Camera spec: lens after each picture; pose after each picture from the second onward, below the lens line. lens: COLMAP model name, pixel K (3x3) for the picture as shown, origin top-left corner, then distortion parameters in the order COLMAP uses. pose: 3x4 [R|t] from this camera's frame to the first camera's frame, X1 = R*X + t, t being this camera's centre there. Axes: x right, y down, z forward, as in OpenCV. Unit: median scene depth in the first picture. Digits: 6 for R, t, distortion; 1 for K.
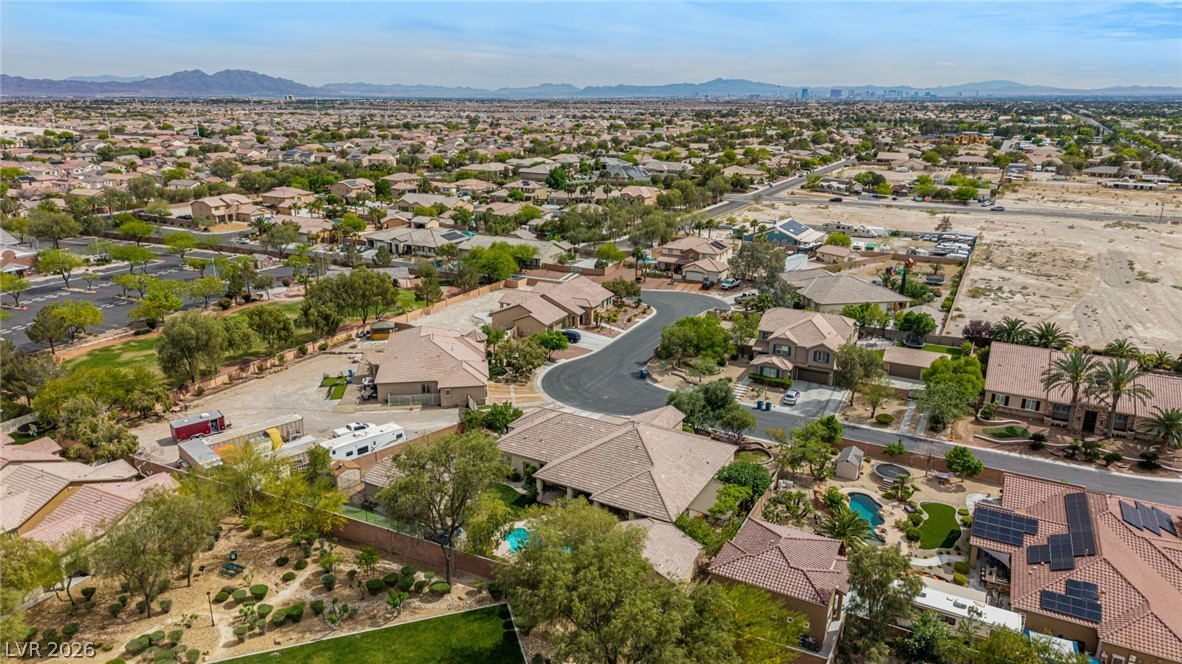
lens RADIAL K [[786.0, 0, 591.0], [0, 786.0, 332.0], [0, 0, 1]] dist [0.059299, -0.061911]
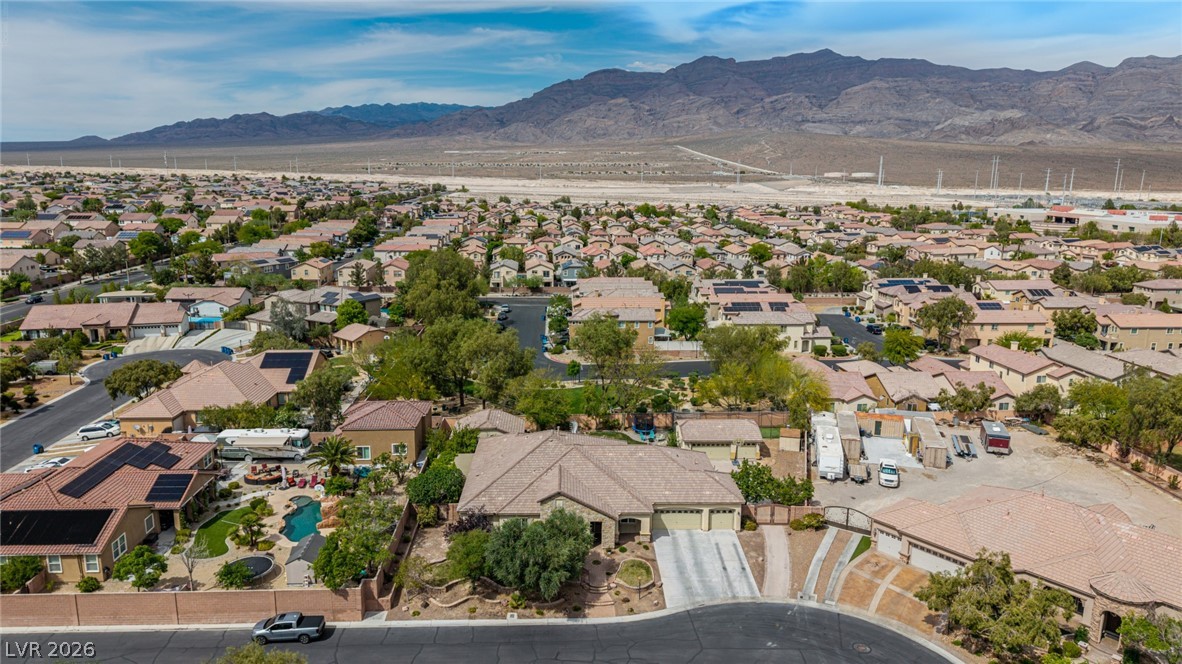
lens RADIAL K [[786.5, 0, 588.8], [0, 786.5, 333.7], [0, 0, 1]] dist [0.052192, -0.060656]
pose [[-0.859791, 0.091081, -0.502457, 0.267276], [-0.164984, 0.881645, 0.442133, -0.220907], [0.483259, 0.463040, -0.743004, 0.925377]]
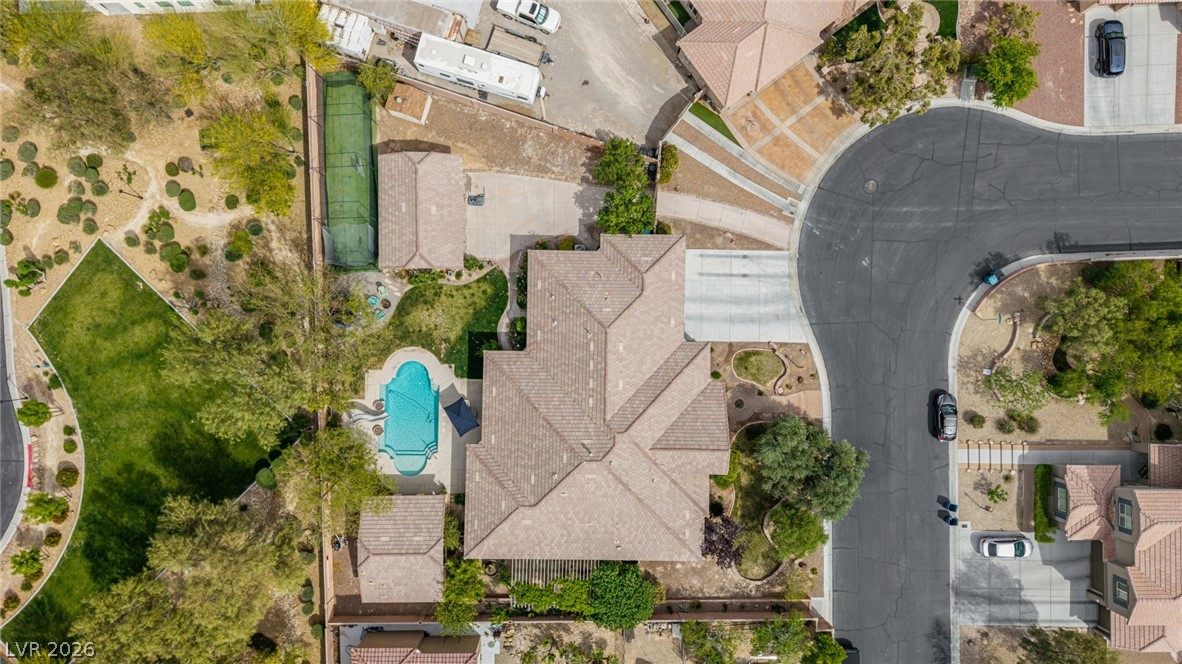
lens RADIAL K [[786.0, 0, 591.0], [0, 786.0, 332.0], [0, 0, 1]] dist [0.059299, -0.061911]
pose [[0.469643, 0.882831, -0.006690, -0.019139], [-0.273208, 0.152537, 0.949784, -0.312092], [0.839520, -0.444231, 0.312834, 0.468519]]
